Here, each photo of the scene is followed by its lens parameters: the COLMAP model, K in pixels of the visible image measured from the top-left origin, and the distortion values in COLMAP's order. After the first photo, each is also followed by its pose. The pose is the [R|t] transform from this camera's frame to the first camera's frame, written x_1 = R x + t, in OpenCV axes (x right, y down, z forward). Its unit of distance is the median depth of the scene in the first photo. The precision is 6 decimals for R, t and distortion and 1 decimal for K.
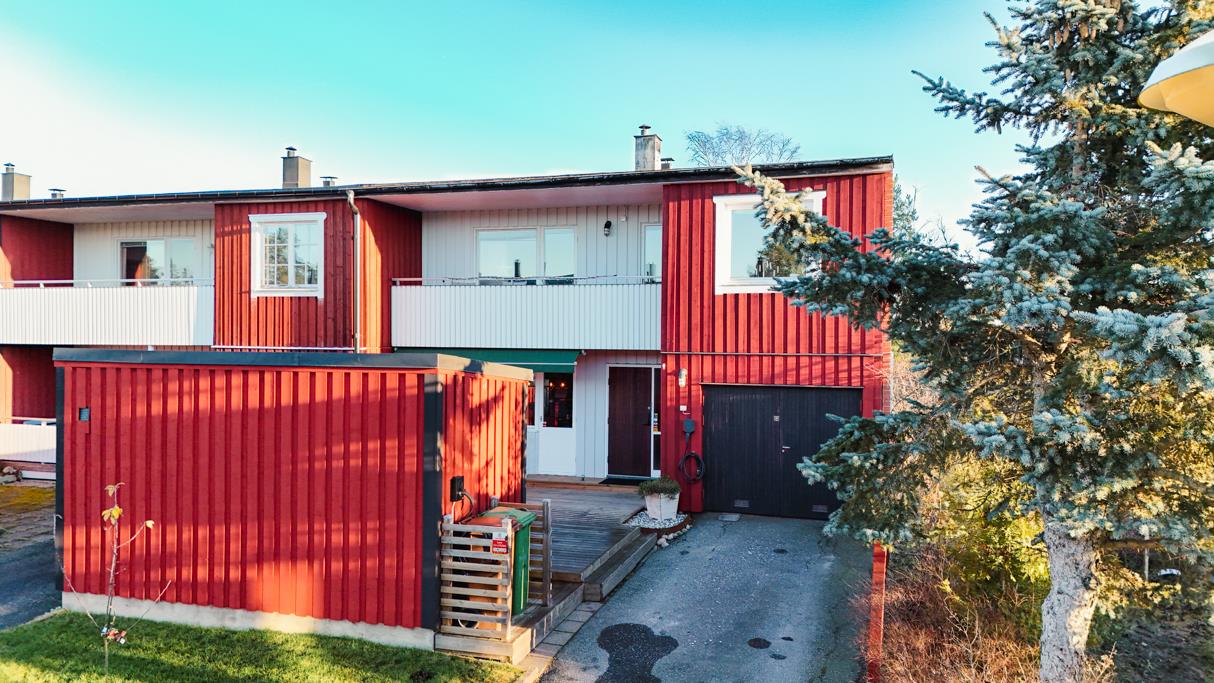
lens RADIAL K [[890.8, 0, 607.0], [0, 890.8, 341.5], [0, 0, 1]] dist [0.082735, -0.071225]
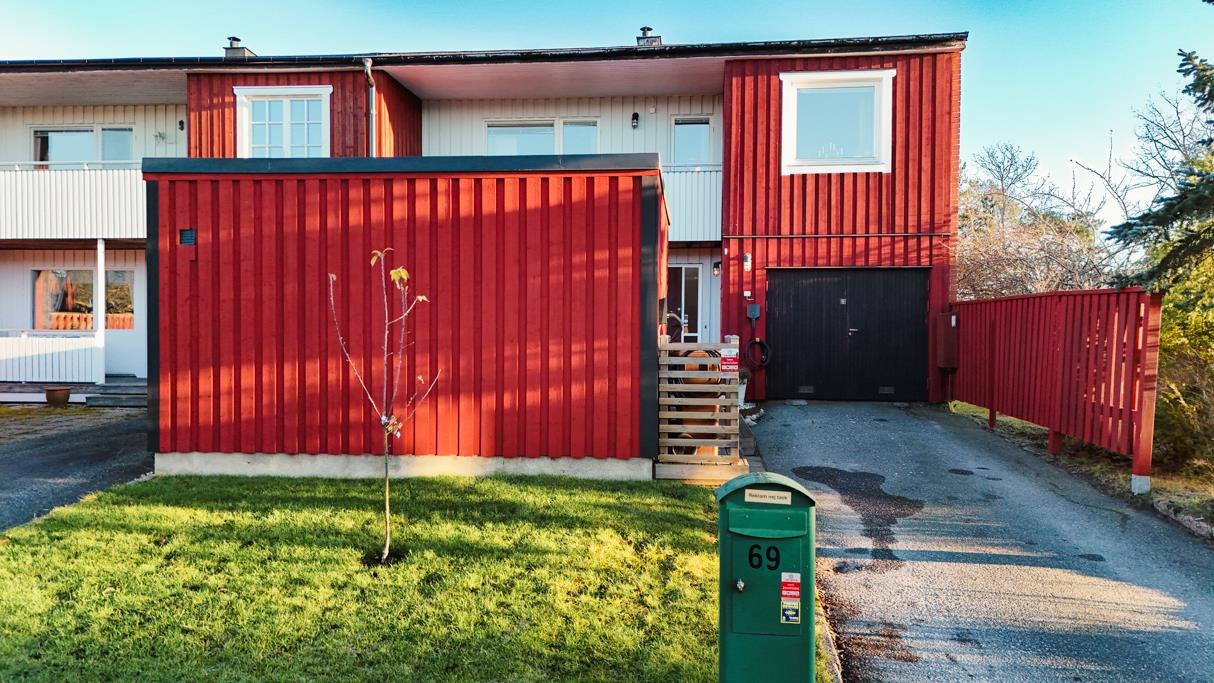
lens RADIAL K [[890.8, 0, 607.0], [0, 890.8, 341.5], [0, 0, 1]] dist [0.082735, -0.071225]
pose [[0.980011, -0.003726, 0.198907, -0.262193], [0.002808, 0.999984, 0.004897, 0.124299], [-0.198922, -0.004241, 0.980006, 0.081313]]
